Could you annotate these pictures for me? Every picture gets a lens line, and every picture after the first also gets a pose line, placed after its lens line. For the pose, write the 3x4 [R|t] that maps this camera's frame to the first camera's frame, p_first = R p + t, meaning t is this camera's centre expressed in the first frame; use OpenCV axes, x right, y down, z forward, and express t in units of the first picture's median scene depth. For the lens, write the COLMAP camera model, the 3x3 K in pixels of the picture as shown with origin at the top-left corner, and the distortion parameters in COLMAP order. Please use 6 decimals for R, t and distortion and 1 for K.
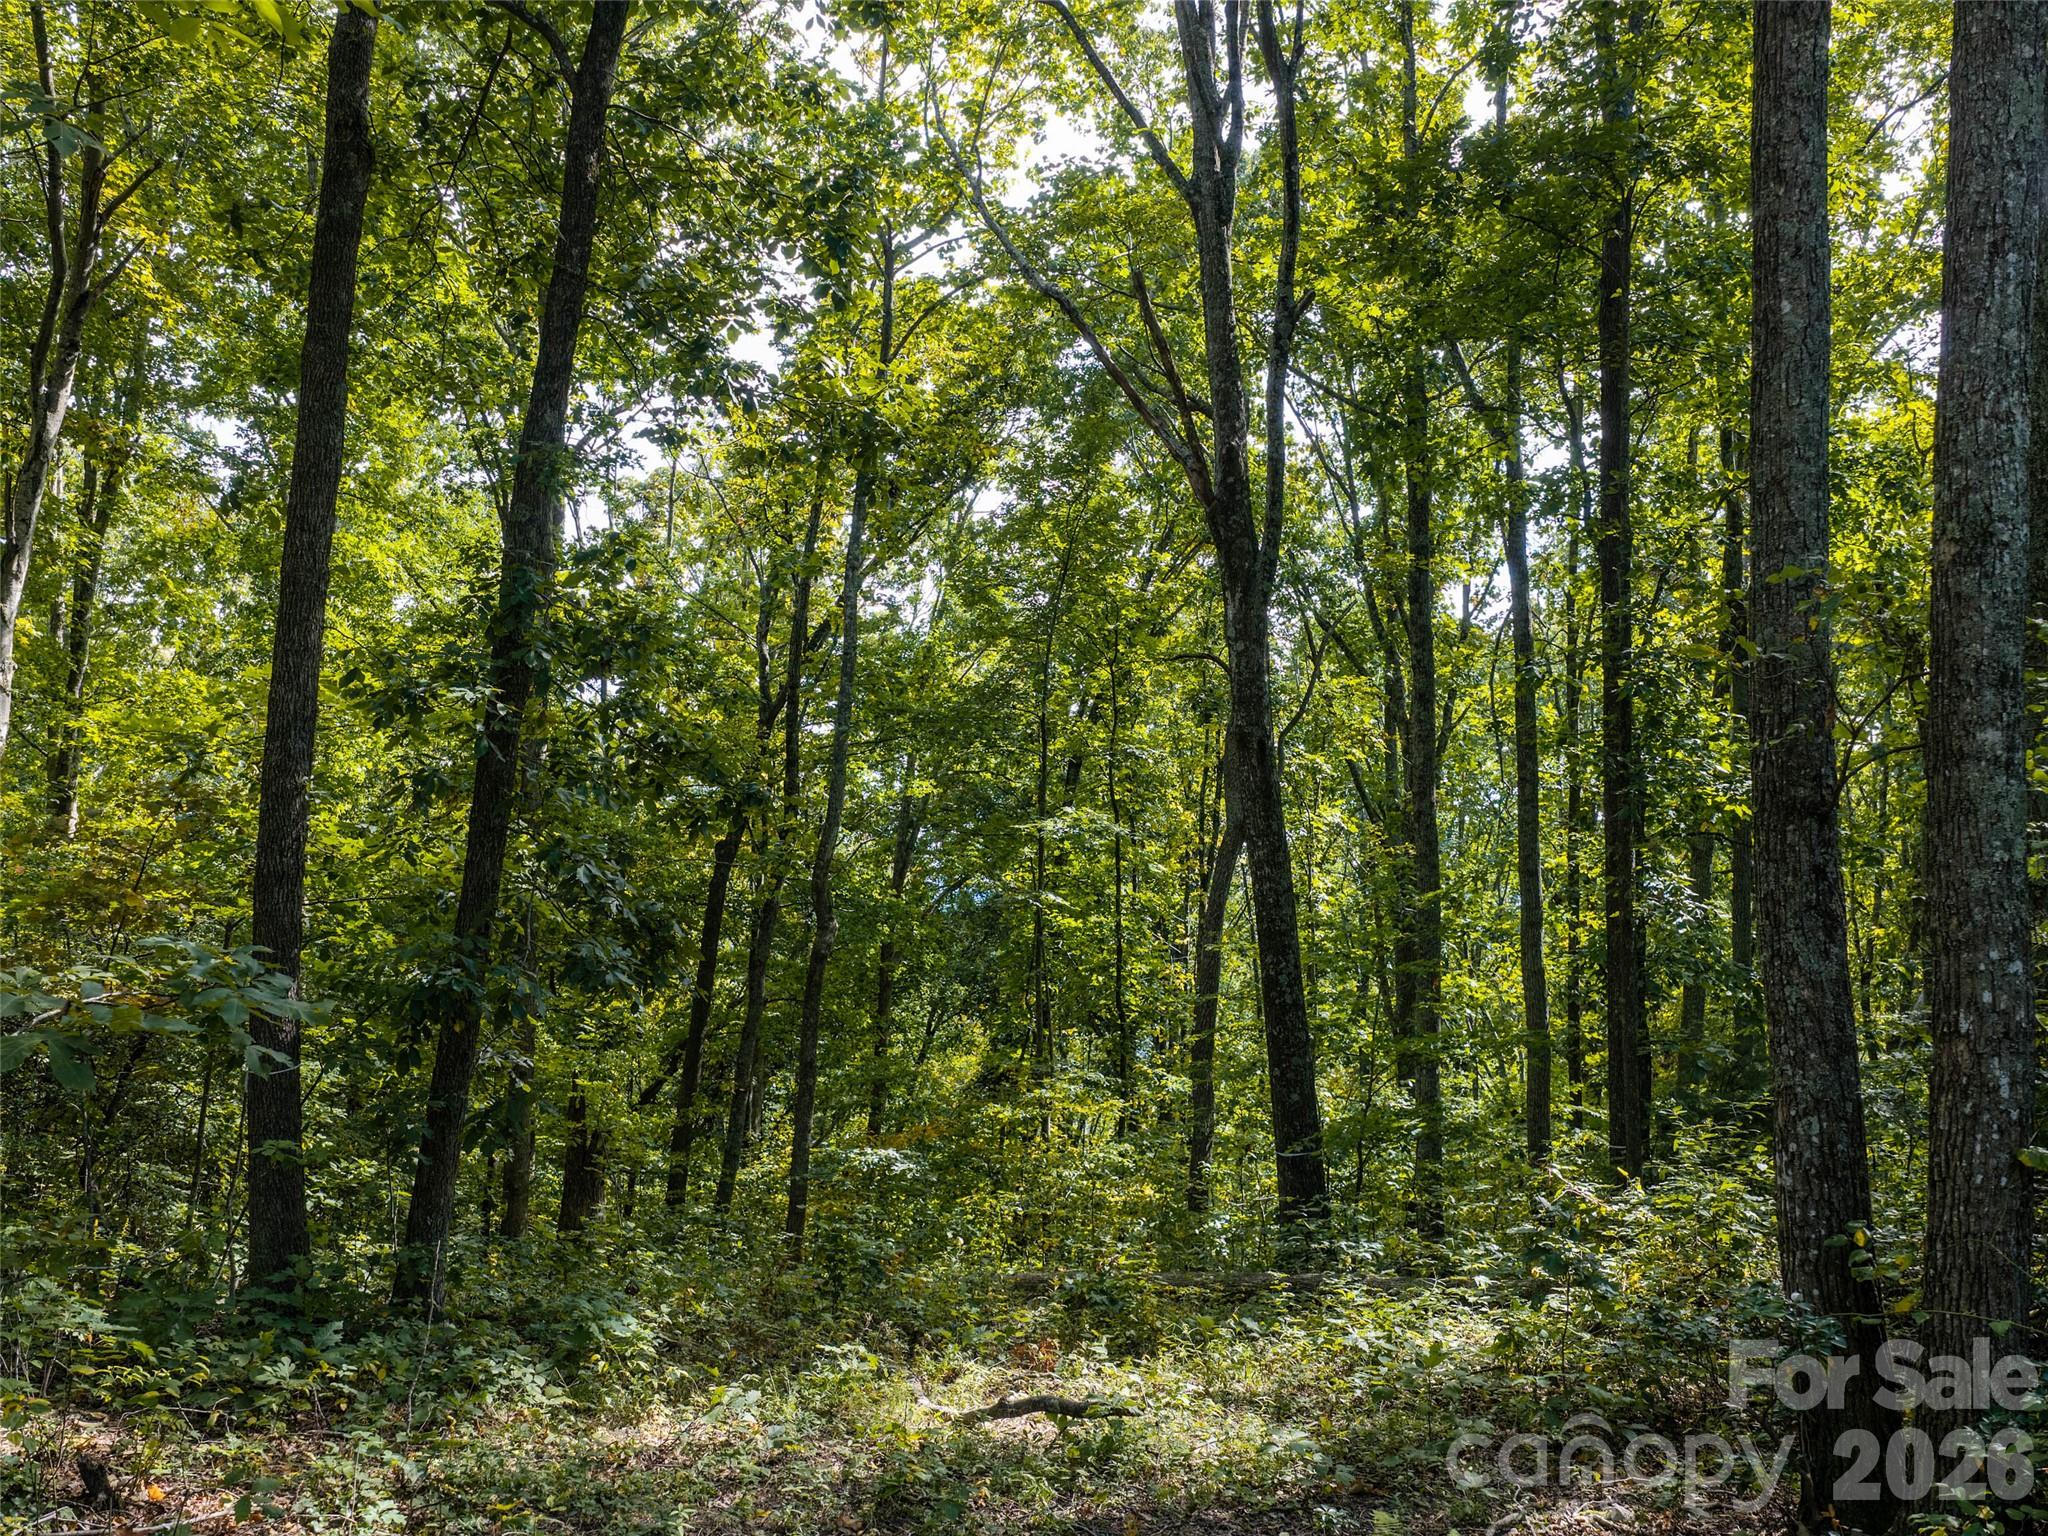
lens RADIAL K [[1899.6, 0, 1021.9], [0, 1899.6, 769.4], [0, 0, 1]] dist [0.014660, 0.000000]
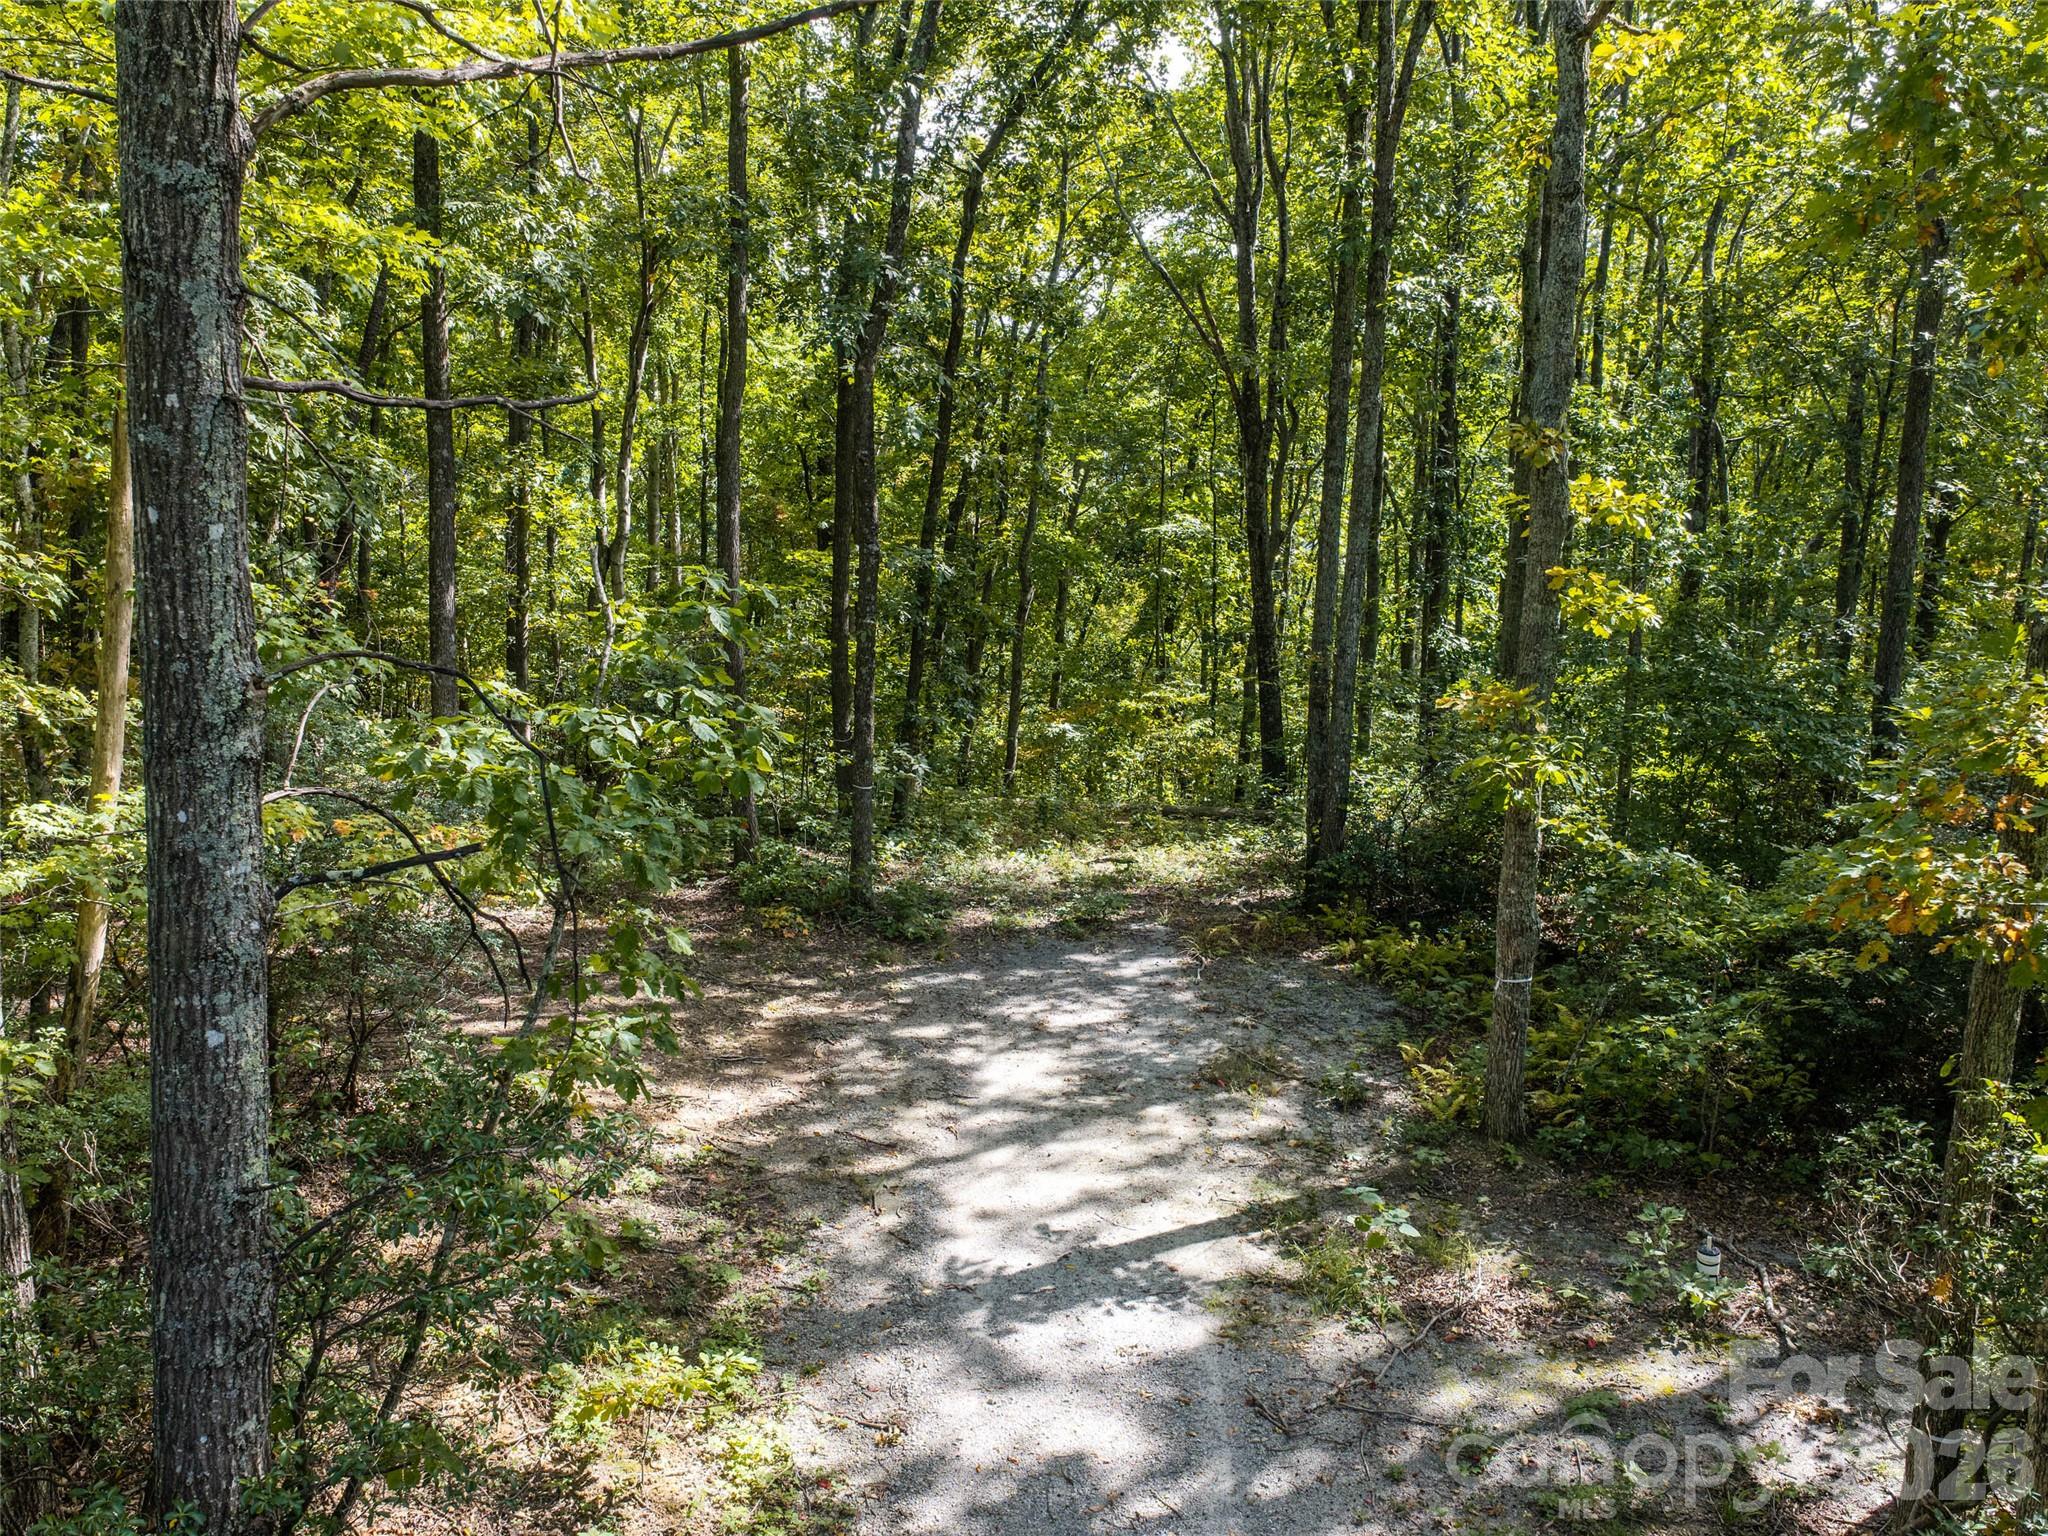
lens RADIAL K [[1899.6, 0, 1023.8], [0, 1899.6, 768.3], [0, 0, 1]] dist [0.014660, 0.000000]
pose [[0.995712, 0.018804, -0.090571, 0.158091], [0.005732, 0.964695, 0.263308, -0.685711], [0.092325, -0.262699, 0.960451, -2.129486]]
